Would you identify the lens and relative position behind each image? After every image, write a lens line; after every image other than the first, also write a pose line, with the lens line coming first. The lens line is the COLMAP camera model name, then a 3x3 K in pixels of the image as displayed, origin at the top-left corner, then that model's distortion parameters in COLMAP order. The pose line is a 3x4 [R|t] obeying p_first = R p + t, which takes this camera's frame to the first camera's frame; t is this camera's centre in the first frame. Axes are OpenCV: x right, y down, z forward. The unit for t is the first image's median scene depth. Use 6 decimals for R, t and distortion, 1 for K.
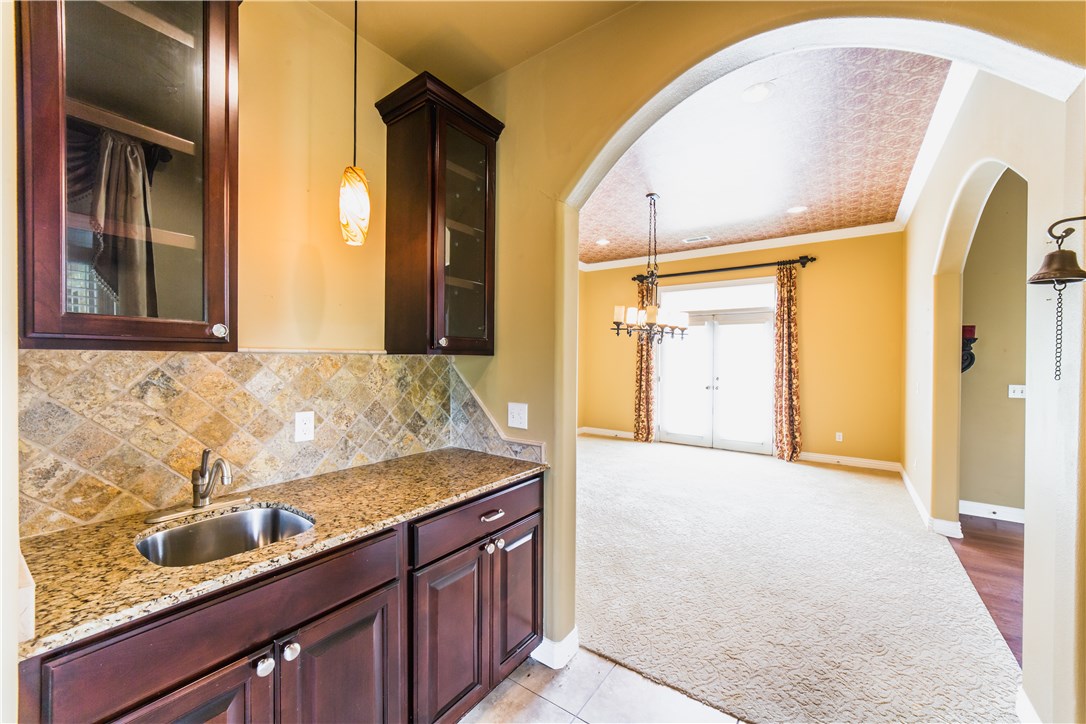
lens RADIAL K [[421.3, 0, 539.5], [0, 421.3, 360.9], [0, 0, 1]] dist [-0.002591, 0.000102]
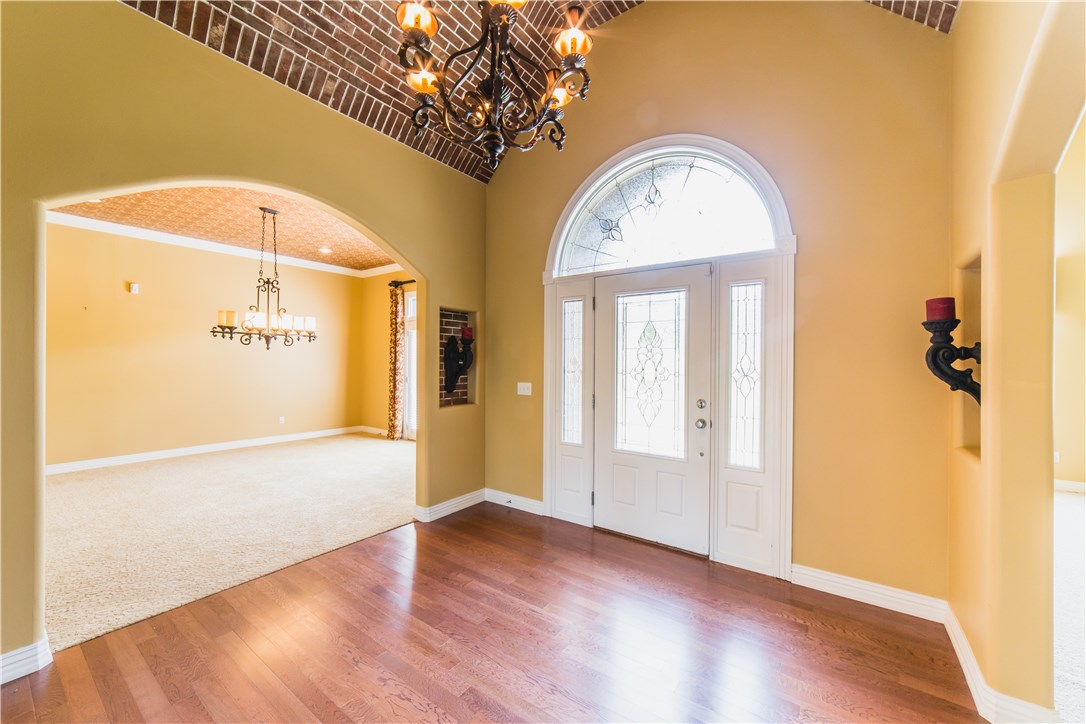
lens RADIAL K [[421.3, 0, 539.5], [0, 421.3, 360.9], [0, 0, 1]] dist [-0.002591, 0.000102]
pose [[0.999989, 0.002164, -0.004102, 0.664495], [-0.002189, 0.999979, -0.006071, 0.002008], [0.004089, 0.006080, 0.999973, -0.054724]]
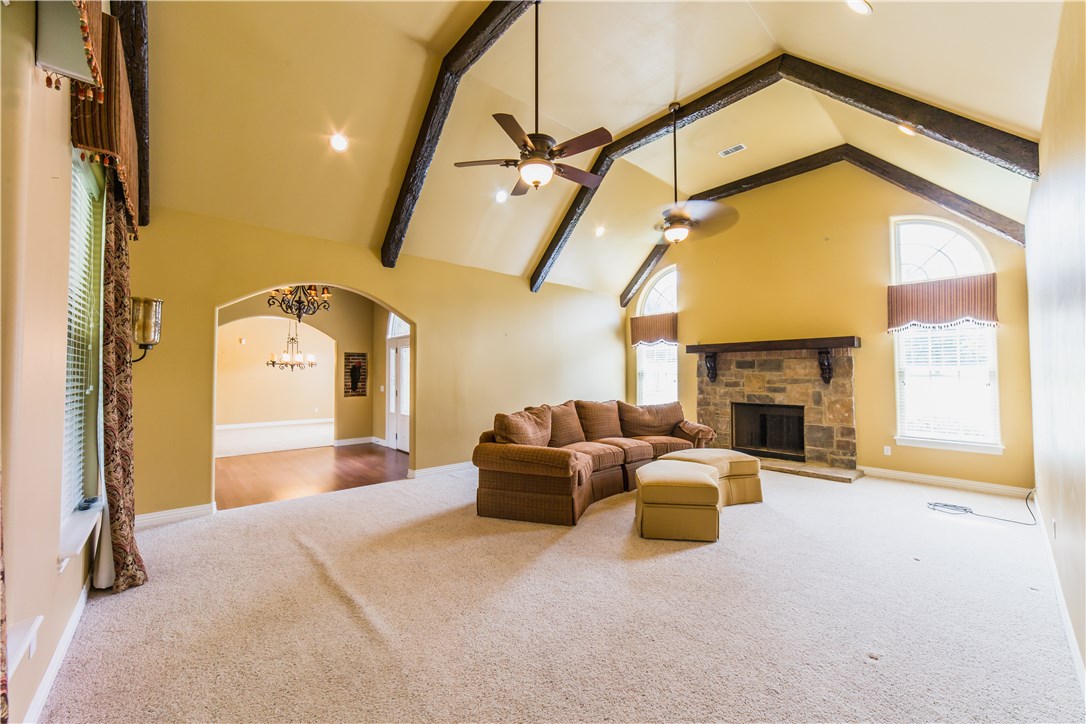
lens RADIAL K [[421.3, 0, 539.5], [0, 421.3, 360.9], [0, 0, 1]] dist [-0.002591, 0.000102]
pose [[0.975406, -0.015395, -0.219880, 1.423049], [0.007479, 0.999295, -0.036793, 0.004051], [0.220291, 0.034244, 0.974833, -0.634027]]
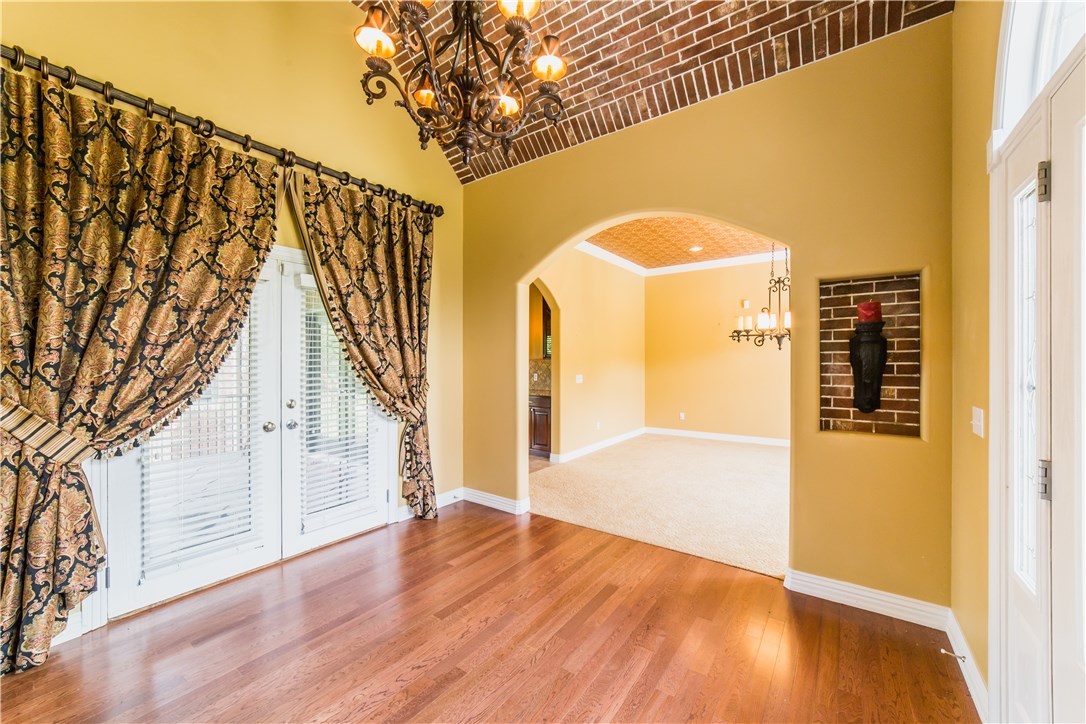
lens RADIAL K [[418.6, 0, 543.0], [0, 418.6, 362.0], [0, 0, 1]] dist [-0.006739, 0.004019]
pose [[0.001190, -0.002433, -0.999996, 0.910490], [0.000437, 0.999997, -0.002433, 0.000979], [0.999999, -0.000434, 0.001191, 0.280527]]
